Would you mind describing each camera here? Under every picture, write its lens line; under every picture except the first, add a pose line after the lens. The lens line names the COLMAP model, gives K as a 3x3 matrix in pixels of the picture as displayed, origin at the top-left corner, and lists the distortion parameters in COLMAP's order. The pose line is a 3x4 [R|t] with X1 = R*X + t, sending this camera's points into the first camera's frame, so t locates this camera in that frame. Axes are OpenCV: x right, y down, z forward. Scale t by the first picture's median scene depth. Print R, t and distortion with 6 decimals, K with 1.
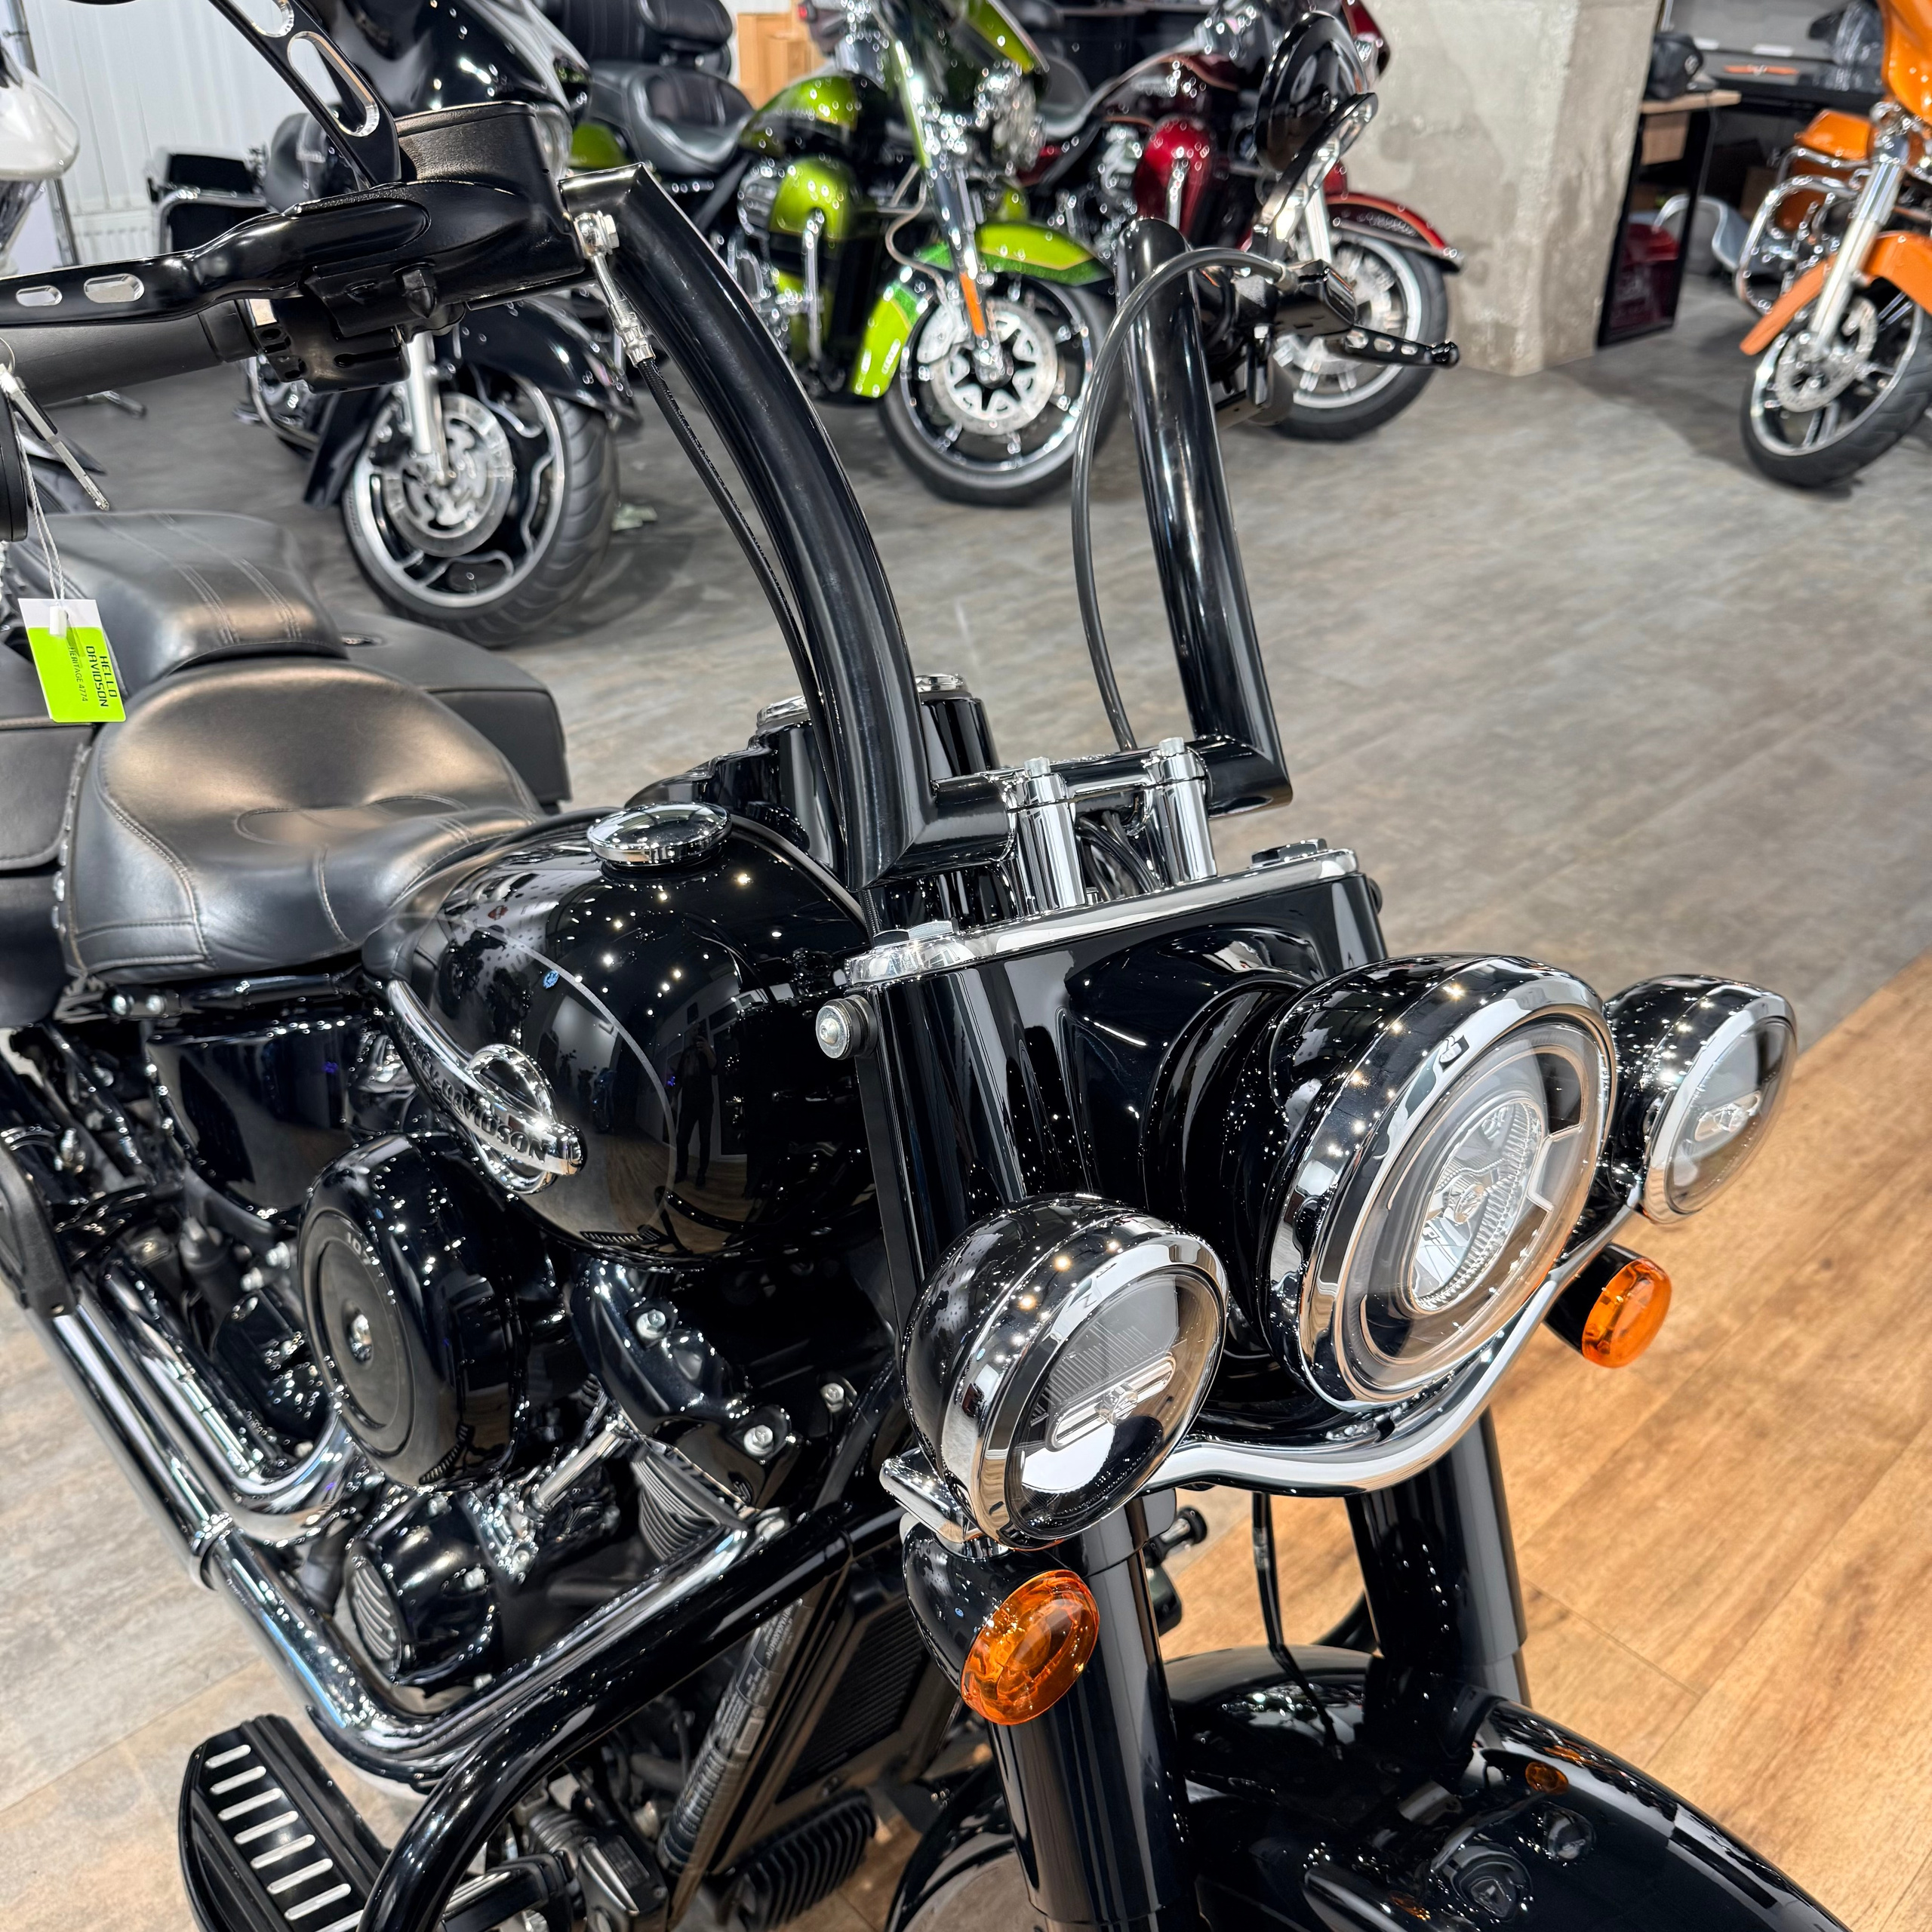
lens RADIAL K [[1841.3, 0, 965.5], [0, 1841.3, 966.2], [0, 0, 1]] dist [0.012428, -0.031829]
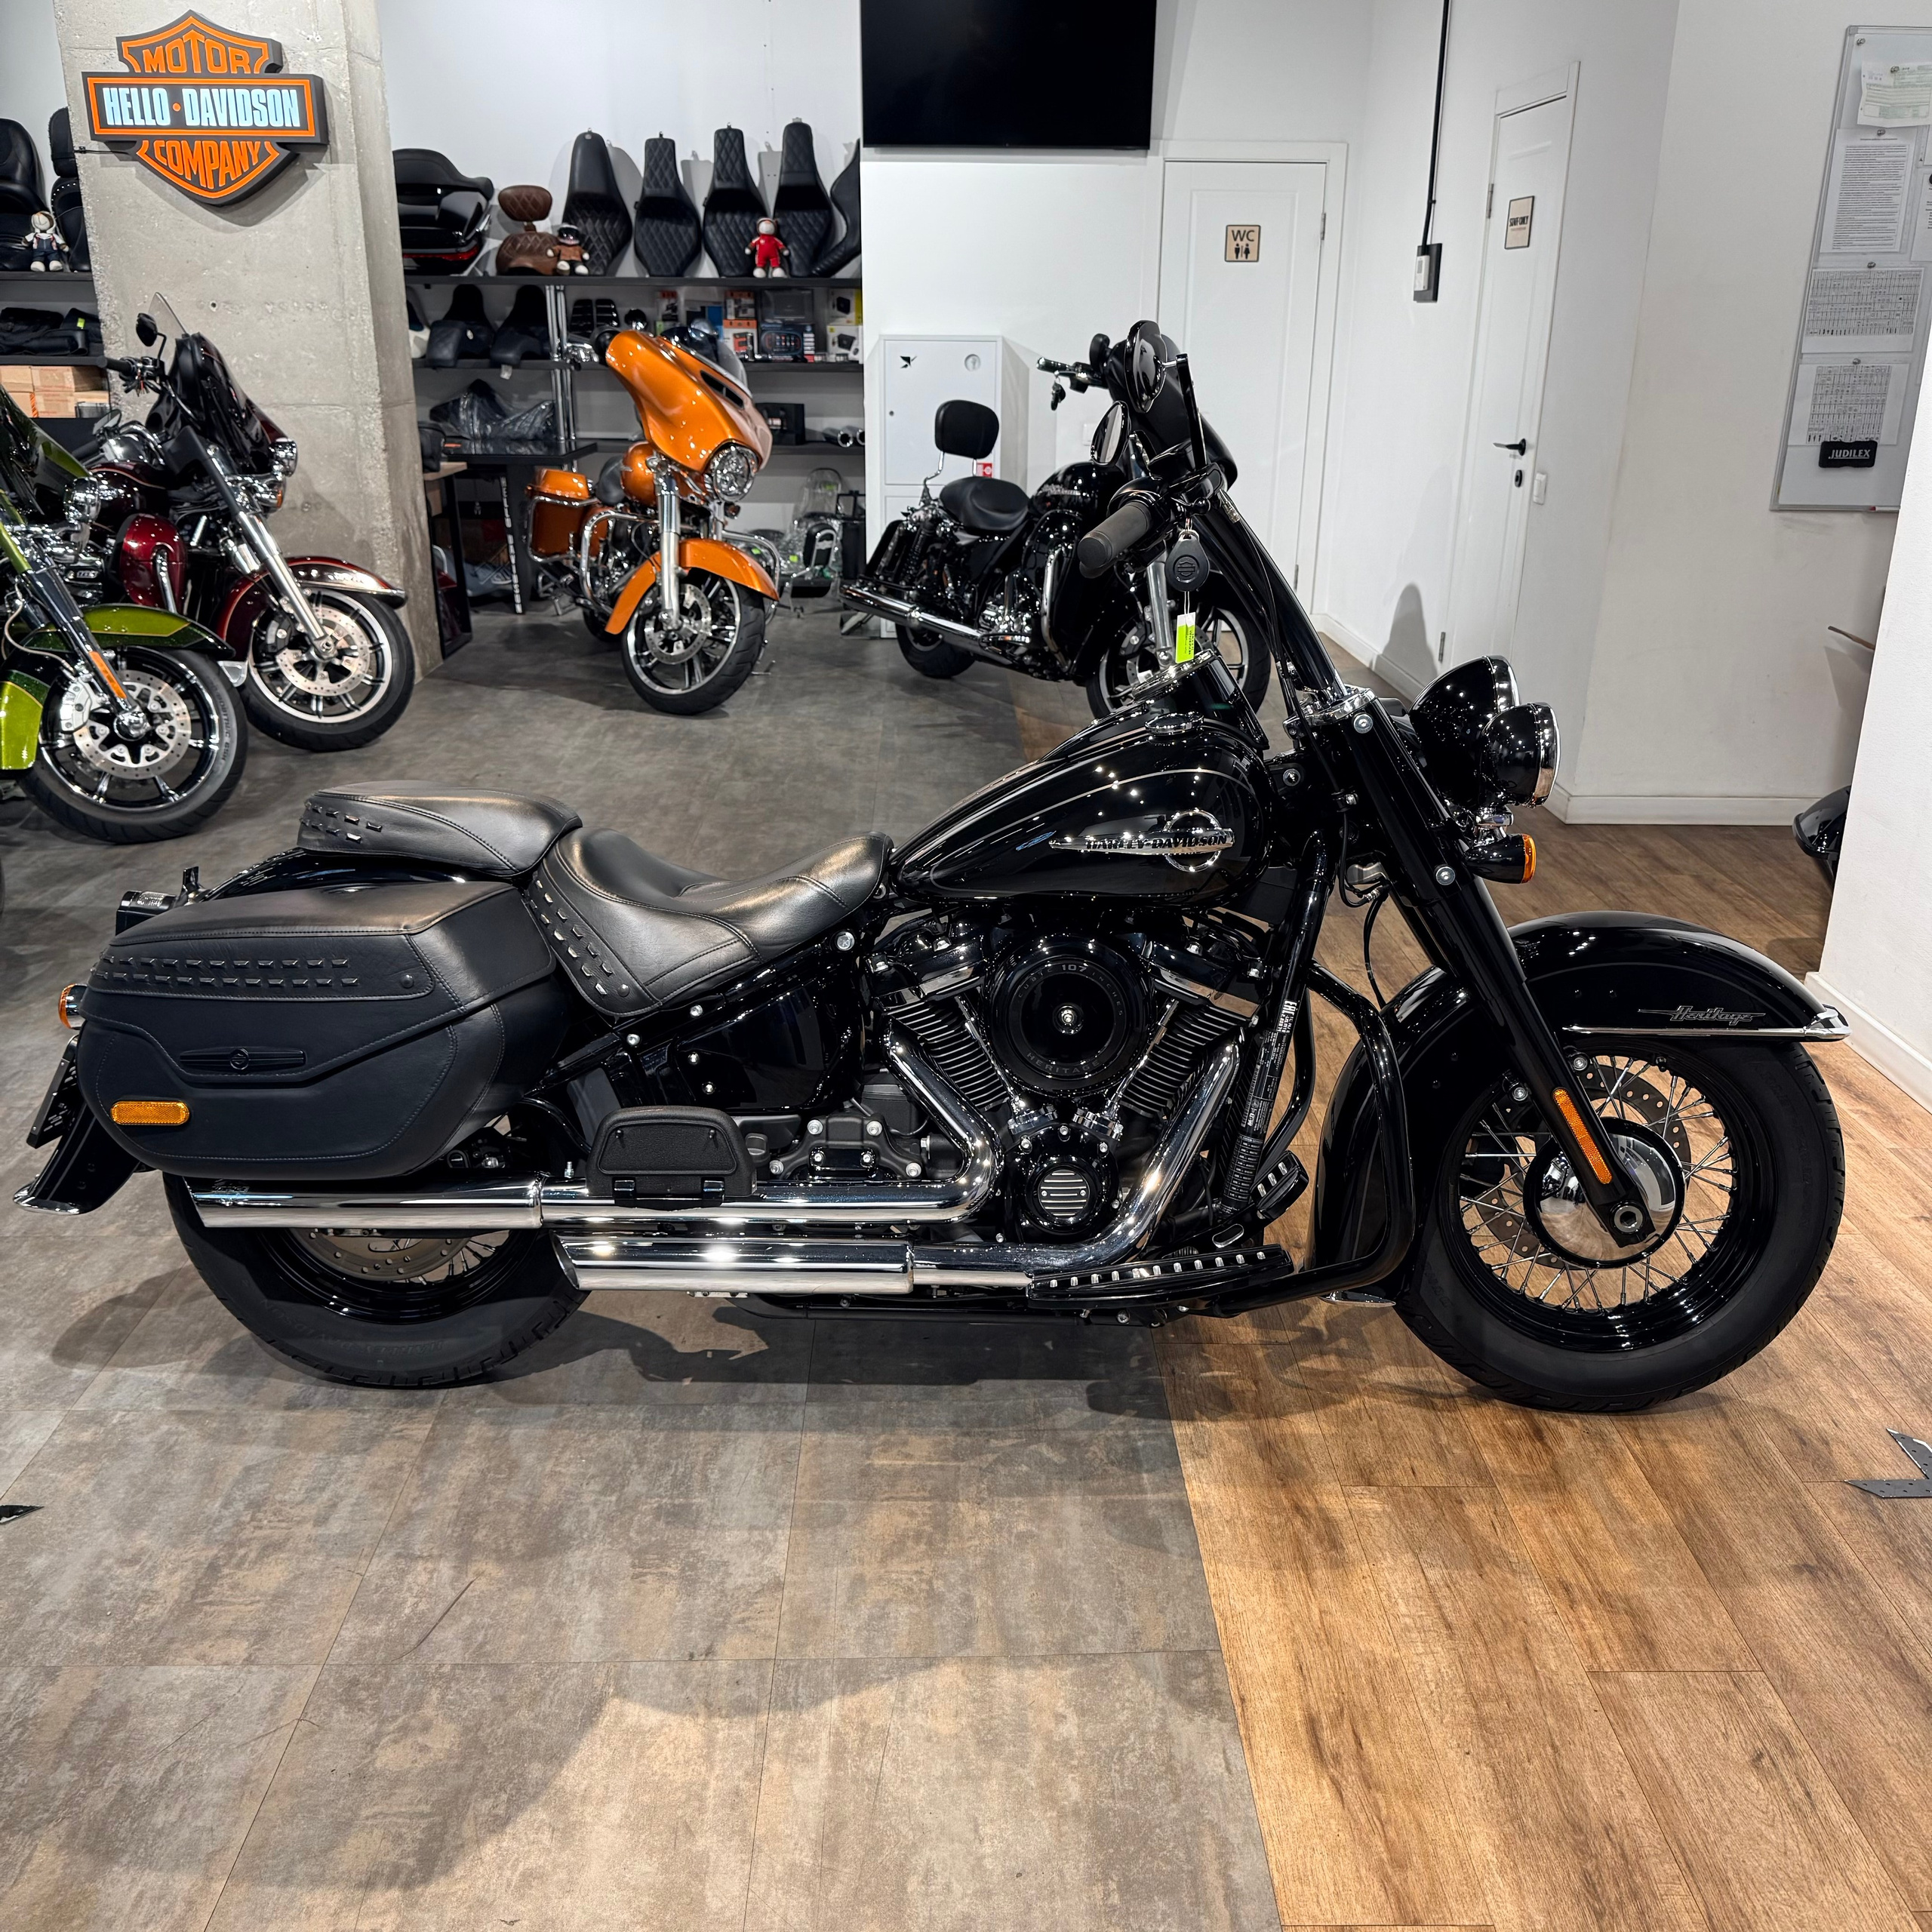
lens RADIAL K [[1793.2, 0, 965.7], [0, 1793.2, 971.3], [0, 0, 1]] dist [0.145738, -0.290497]
pose [[0.679701, -0.268352, 0.682637, -0.452463], [0.384743, 0.922800, -0.020325, 0.037191], [-0.624483, 0.276455, 0.730475, -0.105699]]
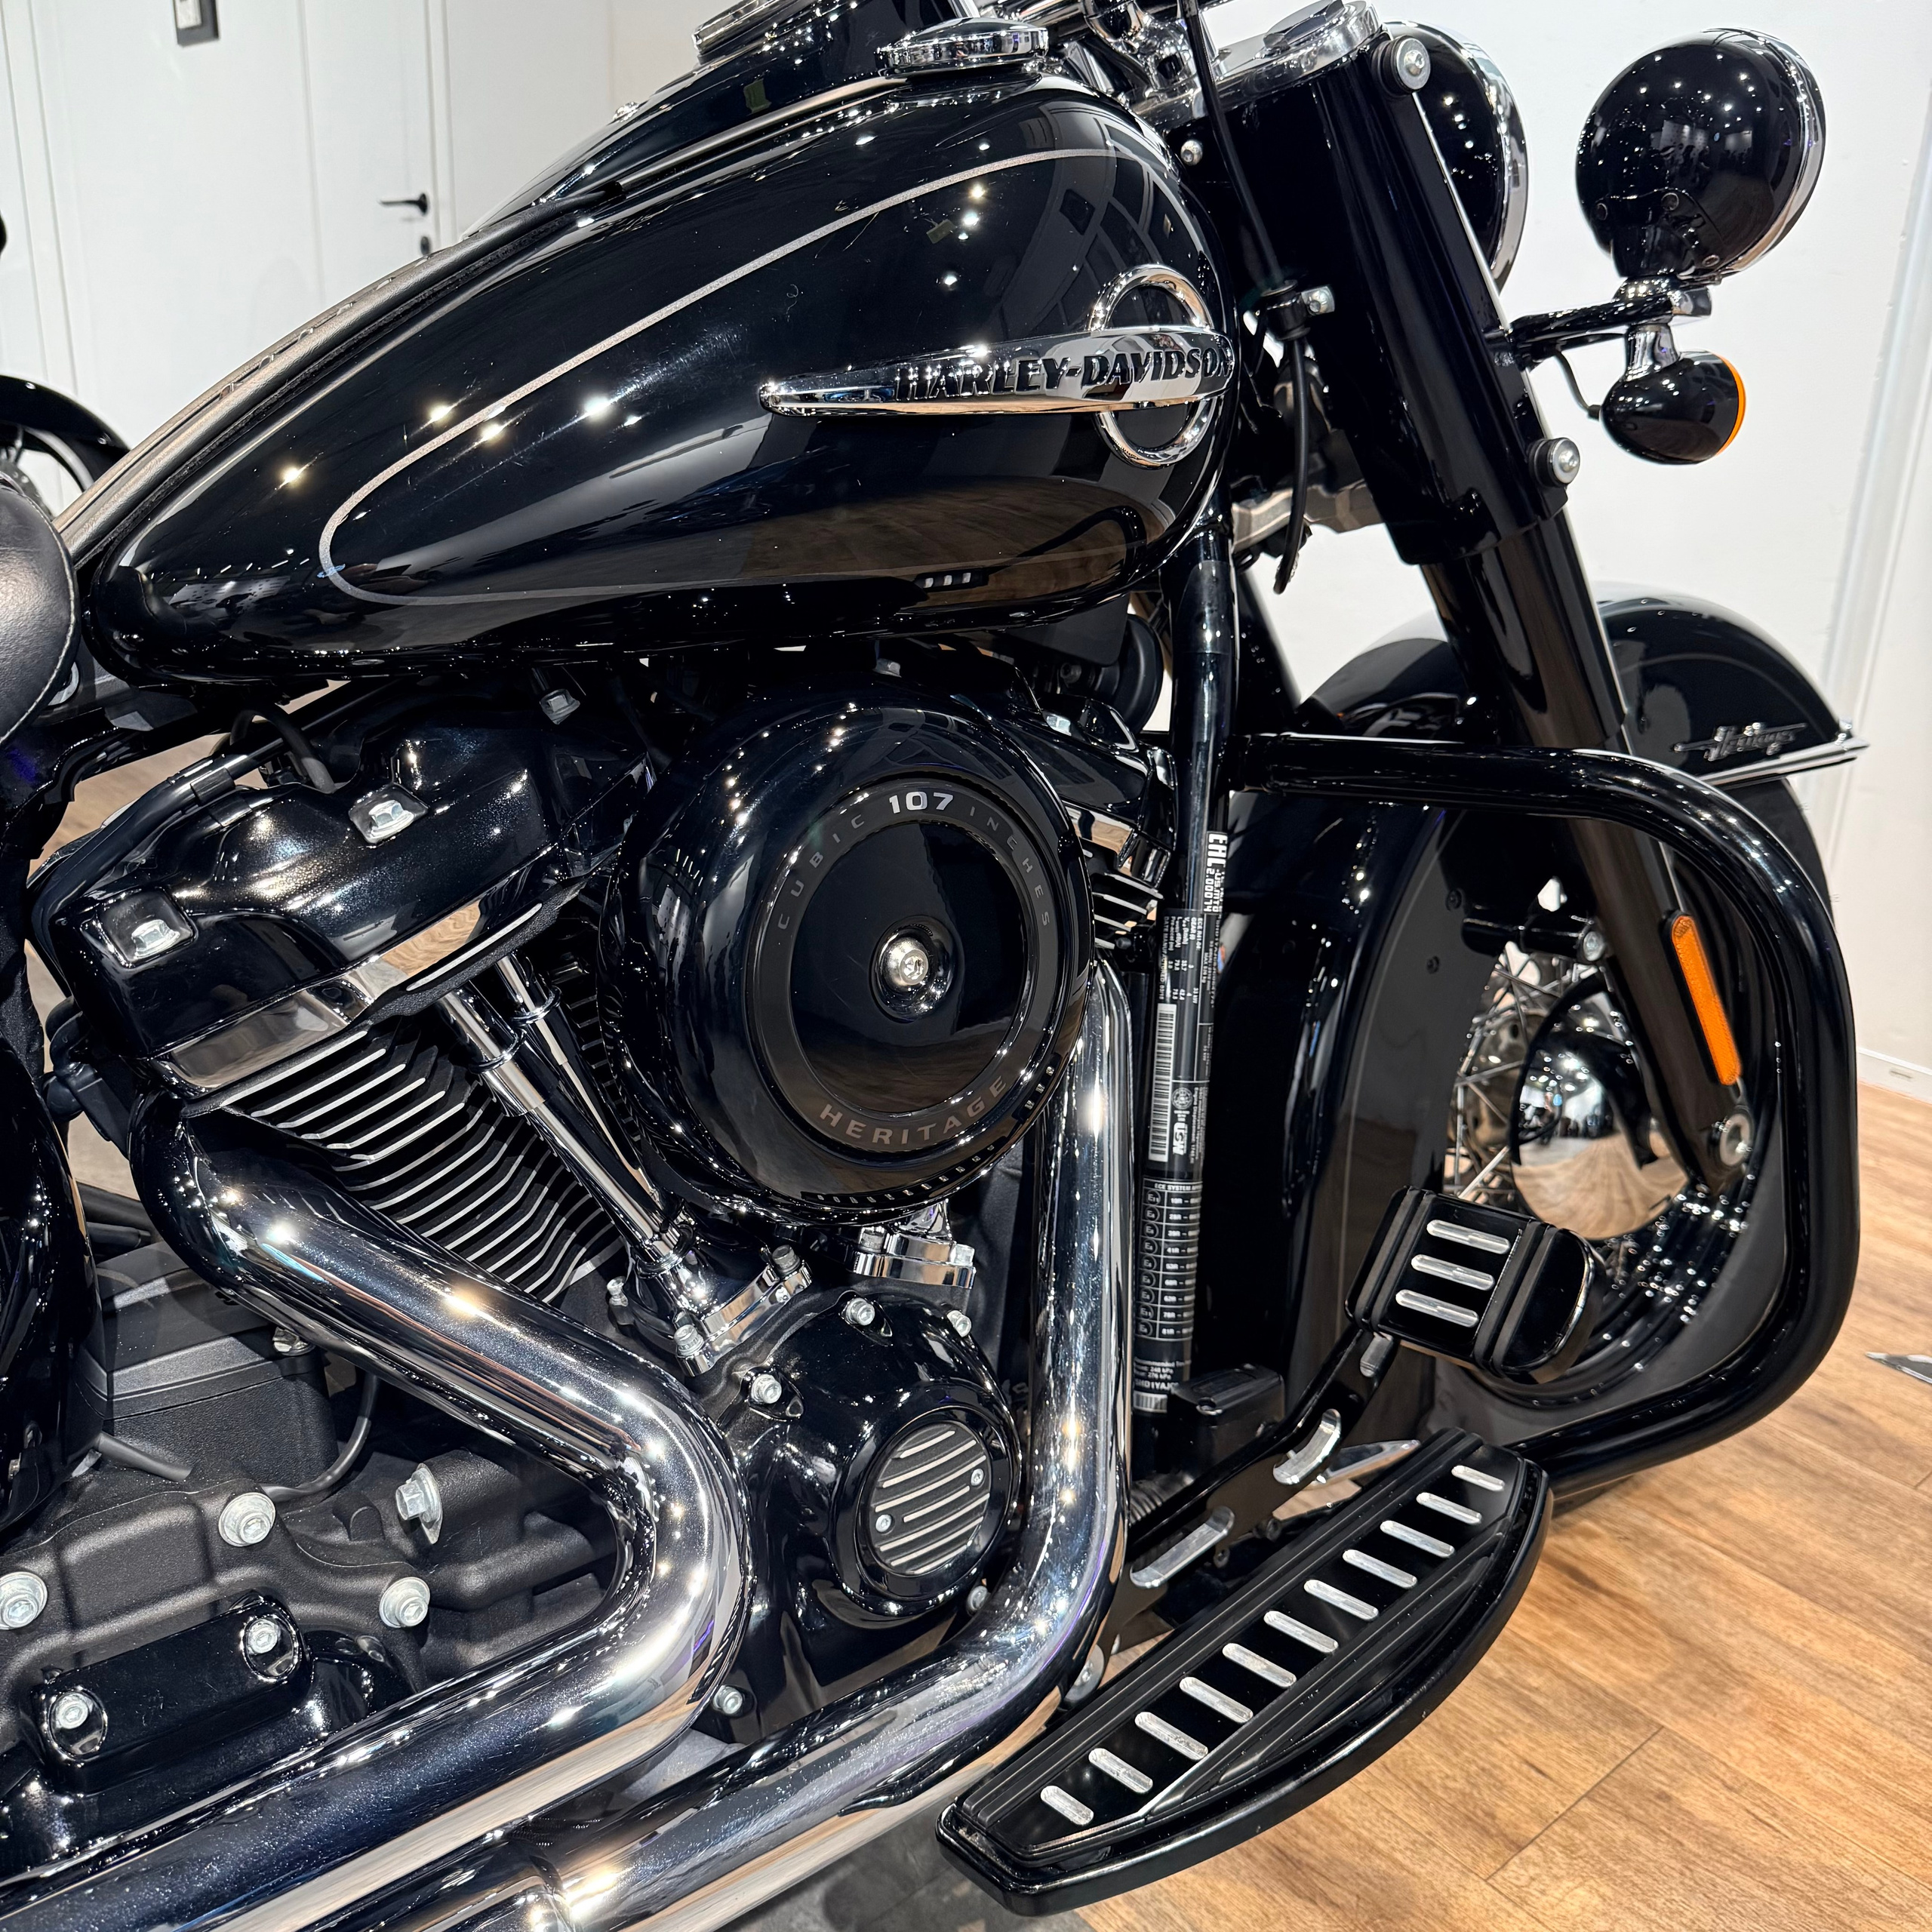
lens RADIAL K [[1818.3, 0, 940.6], [0, 1818.3, 980.4], [0, 0, 1]] dist [0.069131, -0.121152]
pose [[0.058635, -0.365855, 0.928823, -0.235863], [0.483549, 0.824396, 0.294196, 0.004749], [-0.873351, 0.431881, 0.225247, 0.217948]]
